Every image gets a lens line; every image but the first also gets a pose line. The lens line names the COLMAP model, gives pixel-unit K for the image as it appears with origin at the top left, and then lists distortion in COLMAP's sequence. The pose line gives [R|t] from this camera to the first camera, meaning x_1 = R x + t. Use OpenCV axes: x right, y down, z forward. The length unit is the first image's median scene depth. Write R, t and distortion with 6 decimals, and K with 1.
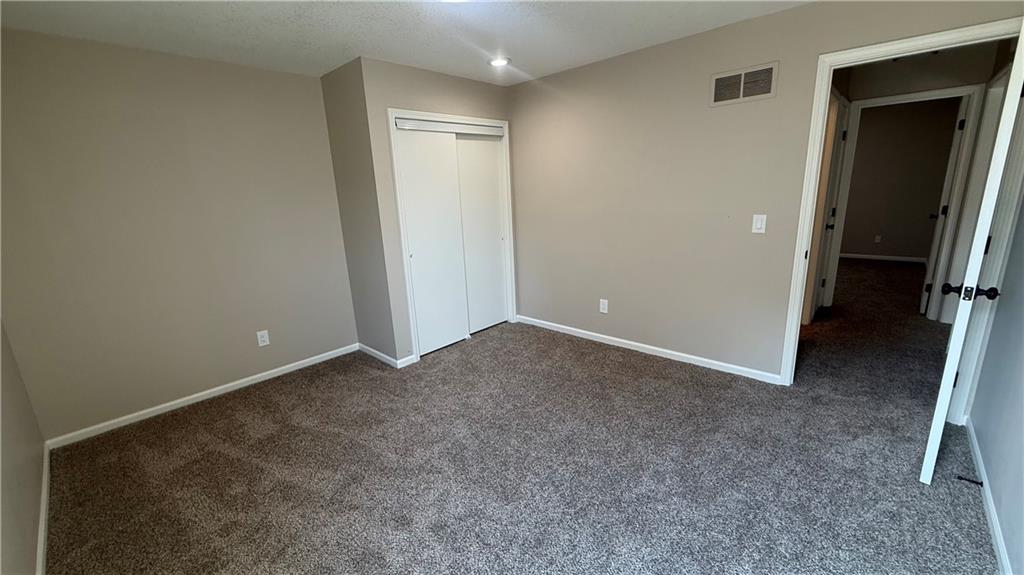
lens RADIAL K [[408.1, 0, 510.5], [0, 408.1, 287.0], [0, 0, 1]] dist [0.000624, 0.000022]
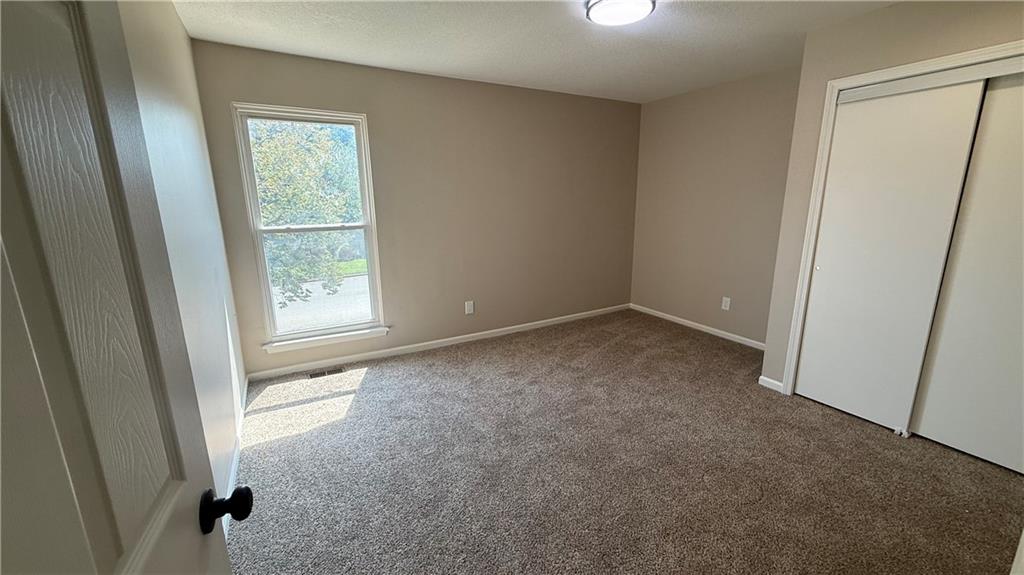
lens RADIAL K [[408.1, 0, 512.7], [0, 408.1, 288.2], [0, 0, 1]] dist [0.000624, 0.000022]
pose [[-0.309795, 0.258773, -0.914912, 0.902710], [-0.195289, 0.924418, 0.327588, -0.249941], [0.930532, 0.280158, -0.235844, 0.888335]]
